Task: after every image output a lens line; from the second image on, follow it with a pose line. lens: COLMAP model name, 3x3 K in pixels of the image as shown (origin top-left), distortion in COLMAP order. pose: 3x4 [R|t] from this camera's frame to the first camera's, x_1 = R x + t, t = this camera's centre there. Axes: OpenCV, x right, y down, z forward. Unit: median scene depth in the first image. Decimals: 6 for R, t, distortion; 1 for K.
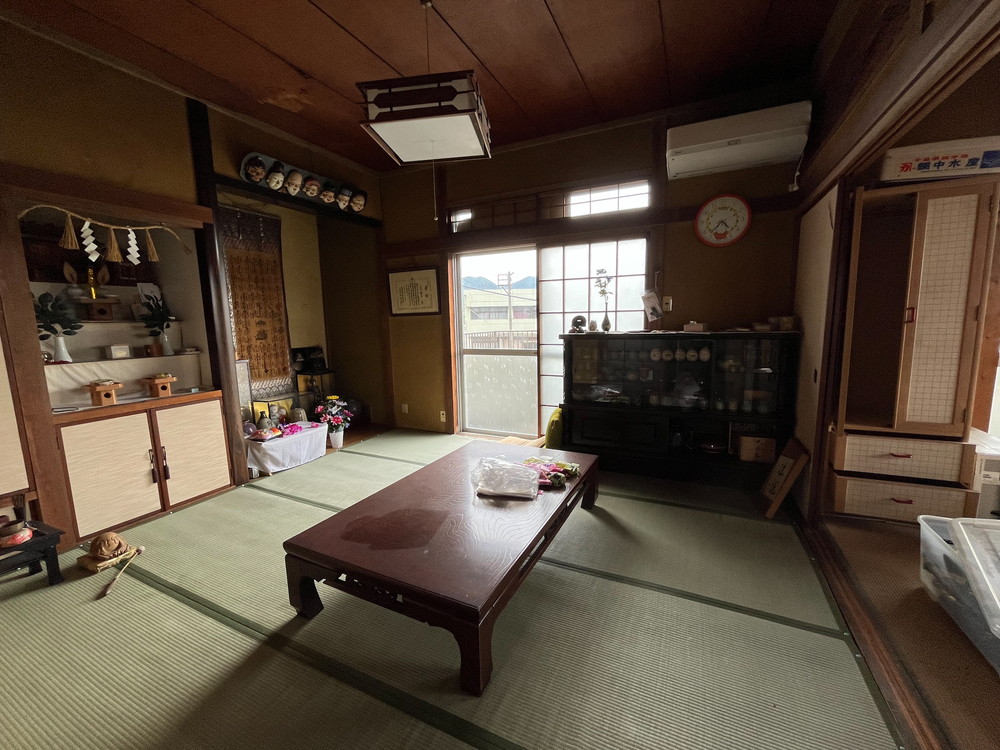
lens RADIAL K [[404.2, 0, 501.6], [0, 404.2, 375.8], [0, 0, 1]] dist [-0.004131, -0.000037]
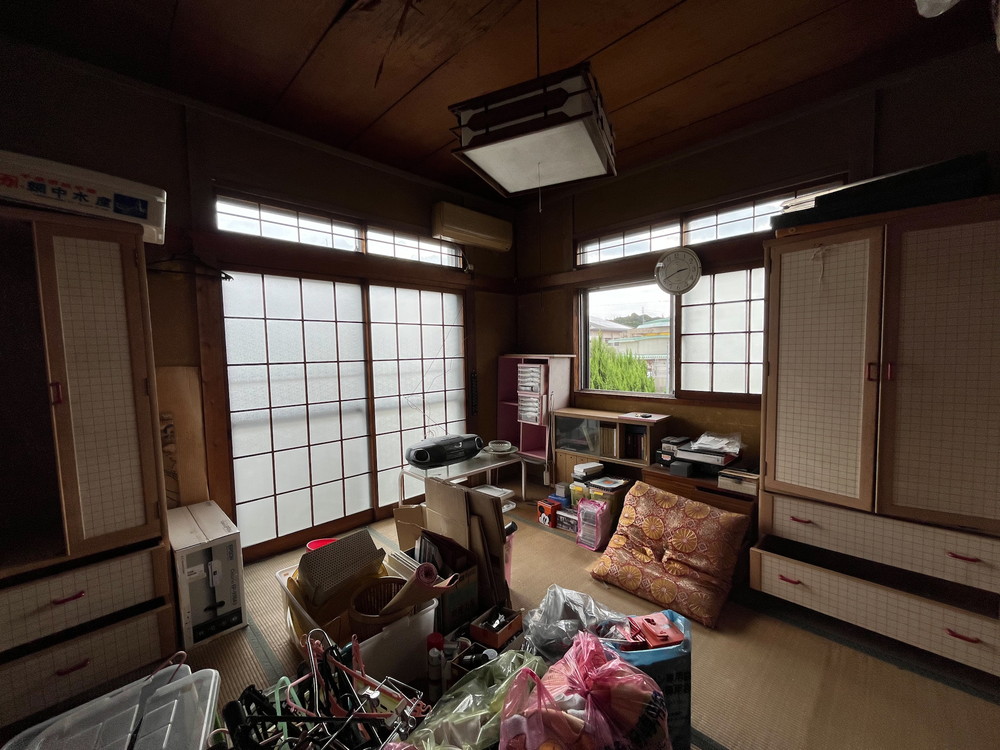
lens RADIAL K [[404.2, 0, 501.0], [0, 404.2, 376.3], [0, 0, 1]] dist [-0.004131, -0.000037]
pose [[0.321817, -0.047289, 0.945620, 0.622638], [0.142883, 0.989739, 0.000869, -0.072457], [-0.935959, 0.134834, 0.325271, 0.042363]]
